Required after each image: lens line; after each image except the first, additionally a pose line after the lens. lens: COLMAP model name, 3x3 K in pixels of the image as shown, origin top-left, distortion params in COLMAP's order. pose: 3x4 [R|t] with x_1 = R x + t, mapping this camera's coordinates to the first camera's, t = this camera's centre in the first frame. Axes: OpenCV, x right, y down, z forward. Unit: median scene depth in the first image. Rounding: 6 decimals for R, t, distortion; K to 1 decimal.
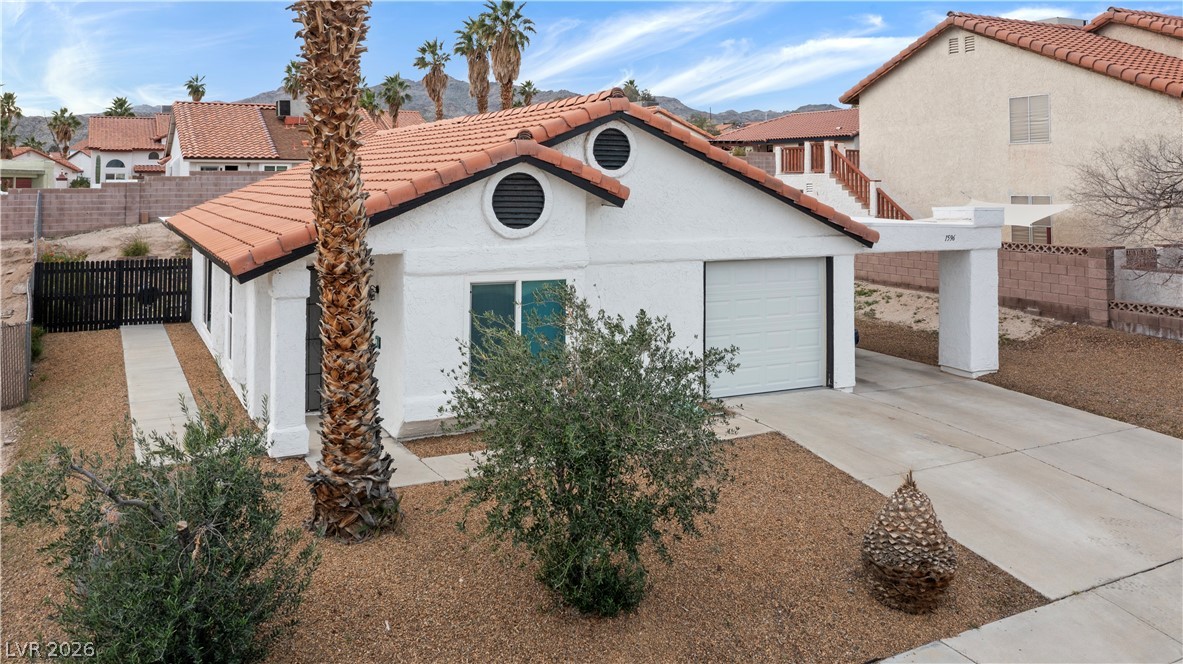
lens RADIAL K [[971.3, 0, 585.0], [0, 971.3, 179.0], [0, 0, 1]] dist [-0.011419, 0.004135]
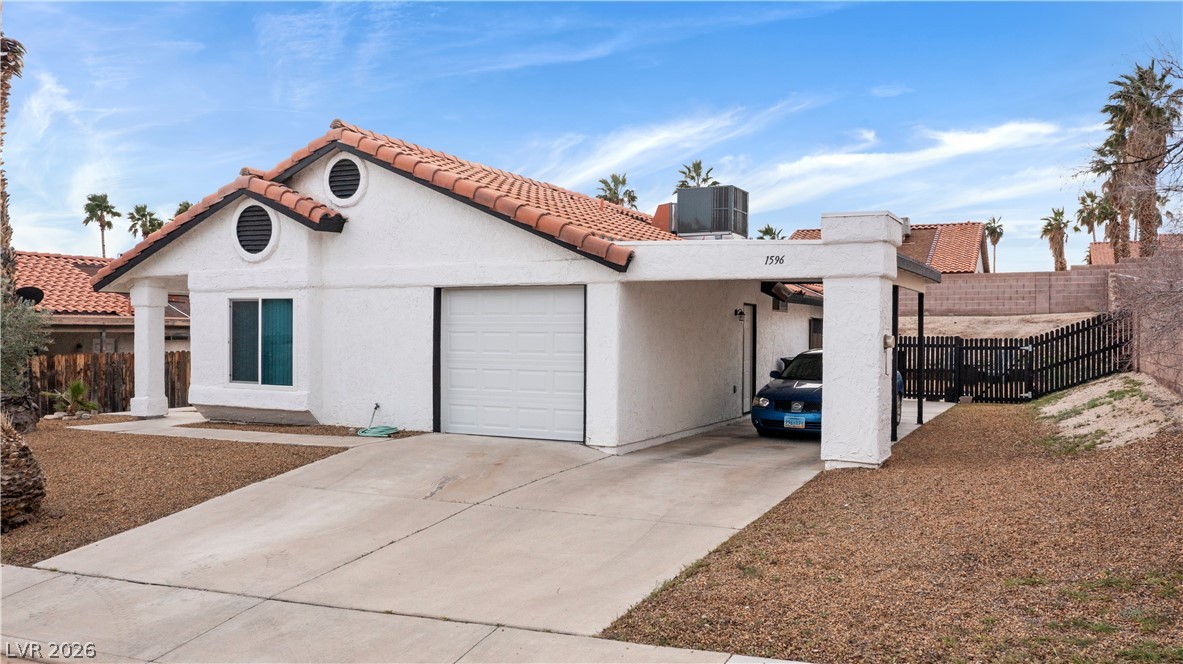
lens RADIAL K [[943.6, 0, 587.3], [0, 943.6, 357.9], [0, 0, 1]] dist [-0.013697, 0.007766]
pose [[0.603664, 0.020350, -0.796979, 1.067860], [-0.002144, 0.999712, 0.023903, 0.146781], [0.797236, -0.012720, 0.603534, 0.616140]]
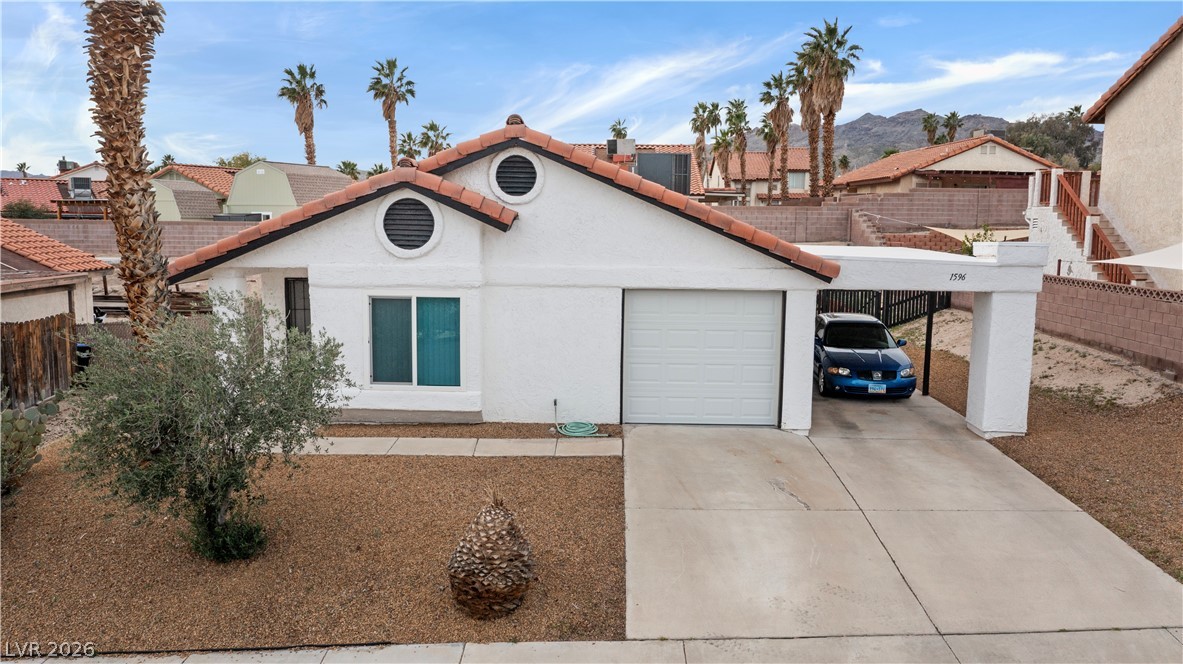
lens RADIAL K [[928.6, 0, 589.9], [0, 928.6, 357.0], [0, 0, 1]] dist [-0.010967, 0.000731]
pose [[0.888511, 0.075321, -0.452631, 0.592992], [-0.006669, 0.988451, 0.151394, 0.010345], [0.458807, -0.131496, 0.878752, 0.140822]]
